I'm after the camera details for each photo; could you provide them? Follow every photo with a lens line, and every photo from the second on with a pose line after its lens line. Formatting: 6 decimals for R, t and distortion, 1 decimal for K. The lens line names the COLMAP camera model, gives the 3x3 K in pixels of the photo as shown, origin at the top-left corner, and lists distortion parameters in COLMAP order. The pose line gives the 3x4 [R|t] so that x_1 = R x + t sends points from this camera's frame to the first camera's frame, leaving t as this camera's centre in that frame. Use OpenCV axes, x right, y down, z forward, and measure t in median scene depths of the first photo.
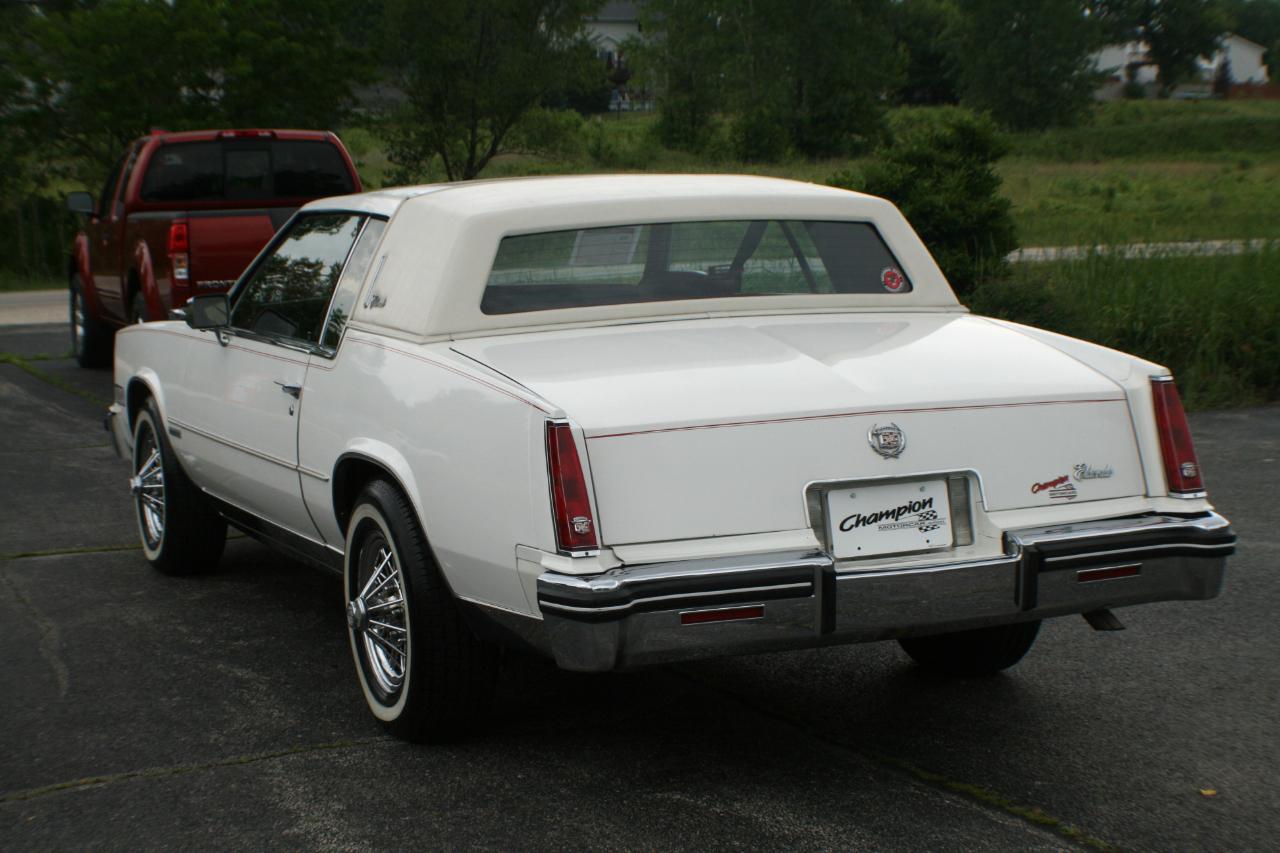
lens RADIAL K [[2335.6, 0, 620.6], [0, 2335.6, 525.7], [0, 0, 1]] dist [-0.138834, 0.120713]
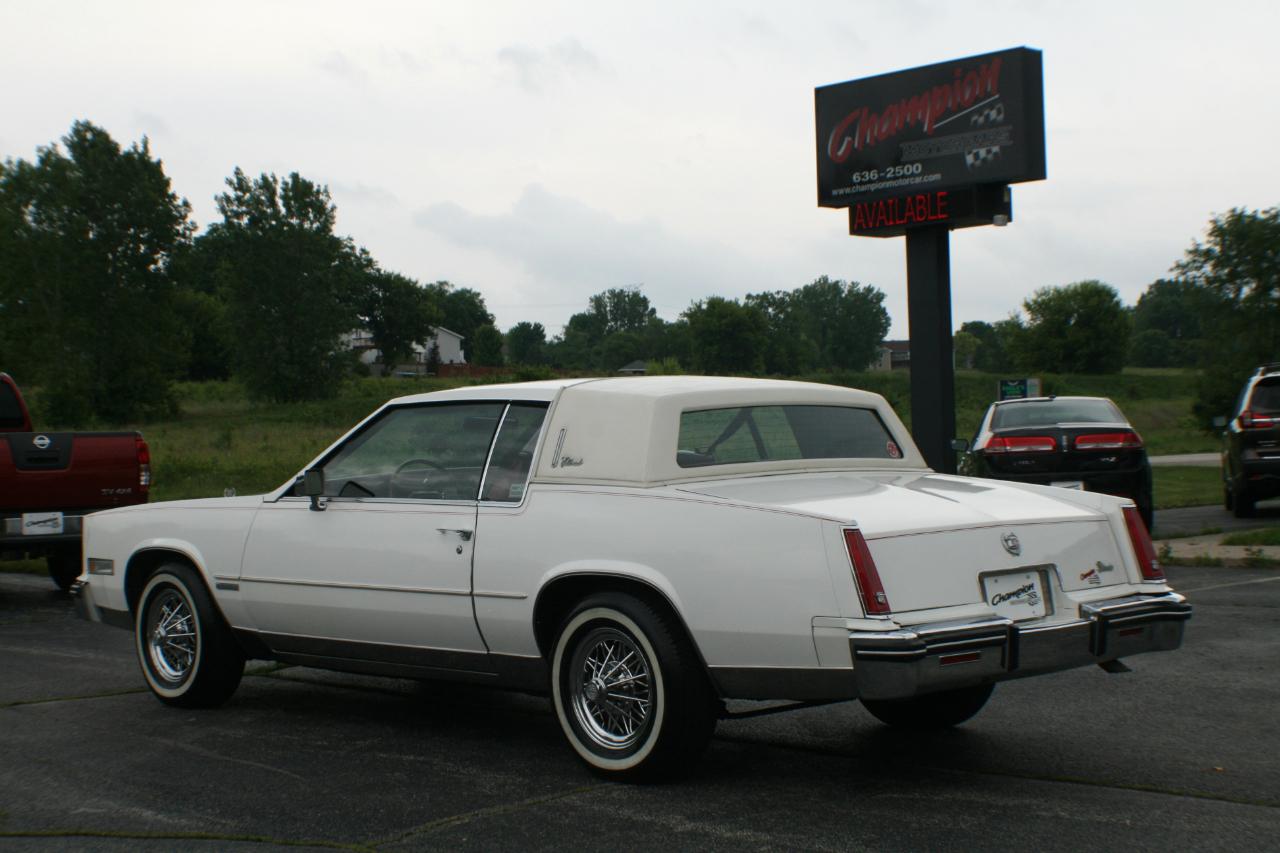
lens RADIAL K [[2025.6, 0, 641.9], [0, 2025.6, 512.1], [0, 0, 1]] dist [-0.152520, 0.014423]
pose [[0.934455, -0.006963, 0.356012, -0.534554], [0.048074, 0.993122, -0.106762, 0.065502], [-0.352820, 0.116879, 0.928363, -0.104373]]
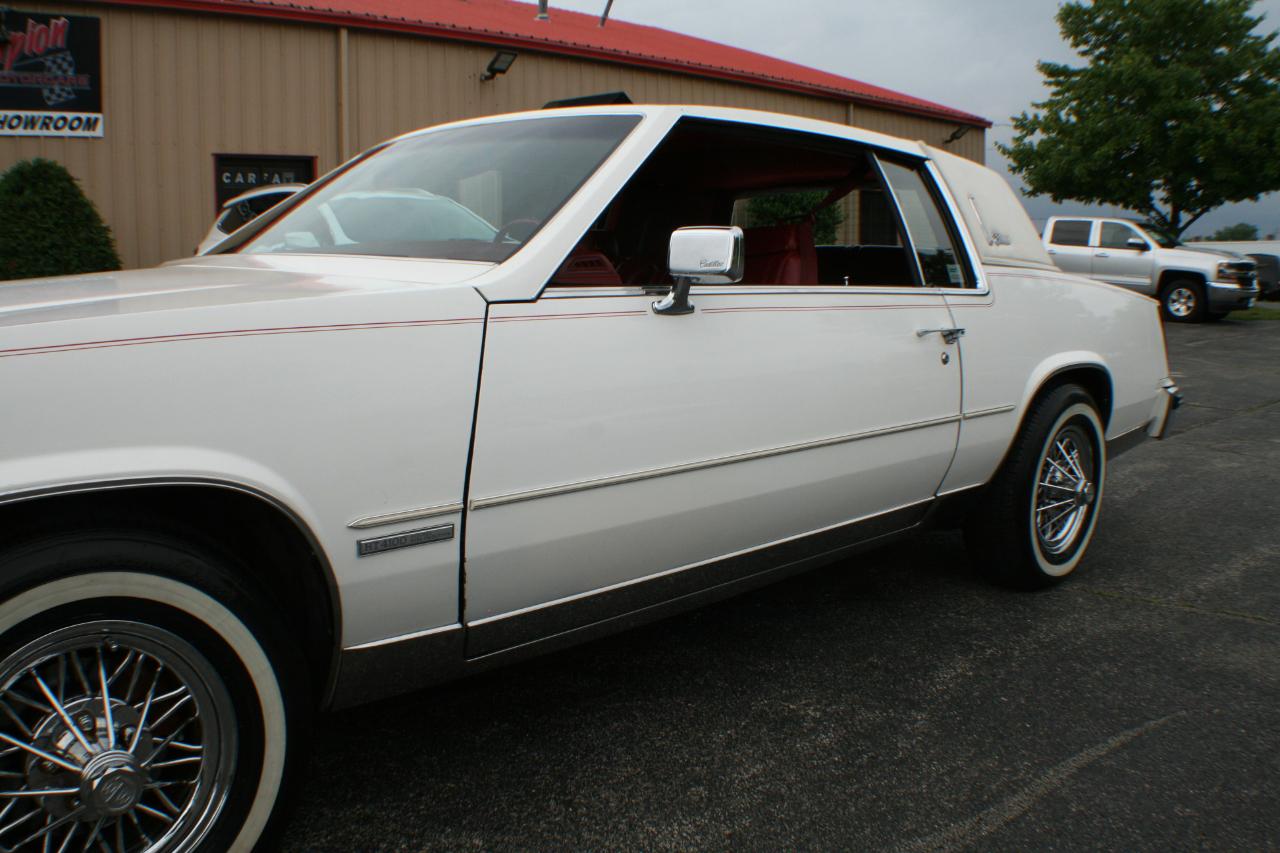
lens RADIAL K [[1104.6, 0, 646.7], [0, 1104.6, 463.7], [0, 0, 1]] dist [-0.201708, 0.058015]
pose [[-0.366728, -0.139635, 0.919790, -0.586603], [0.138964, 0.969359, 0.202566, -0.133143], [-0.919891, 0.202104, -0.336087, 1.498971]]
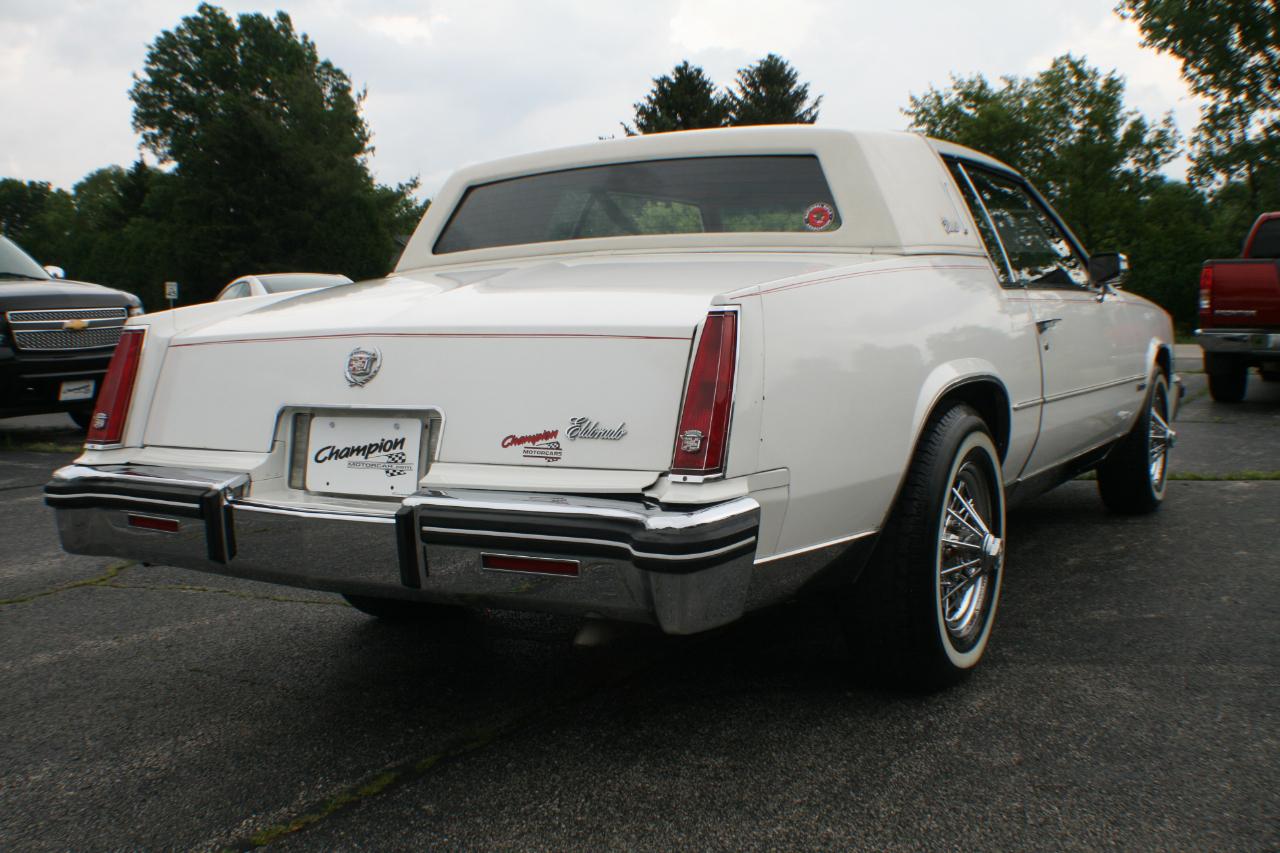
lens RADIAL K [[1281.3, 0, 620.1], [0, 1281.3, 471.6], [0, 0, 1]] dist [-0.164837, 0.006842]
pose [[0.574203, 0.113731, -0.810775, 0.536222], [-0.113948, 0.991768, 0.058419, -0.034570], [0.810744, 0.058842, 0.582436, 0.763584]]
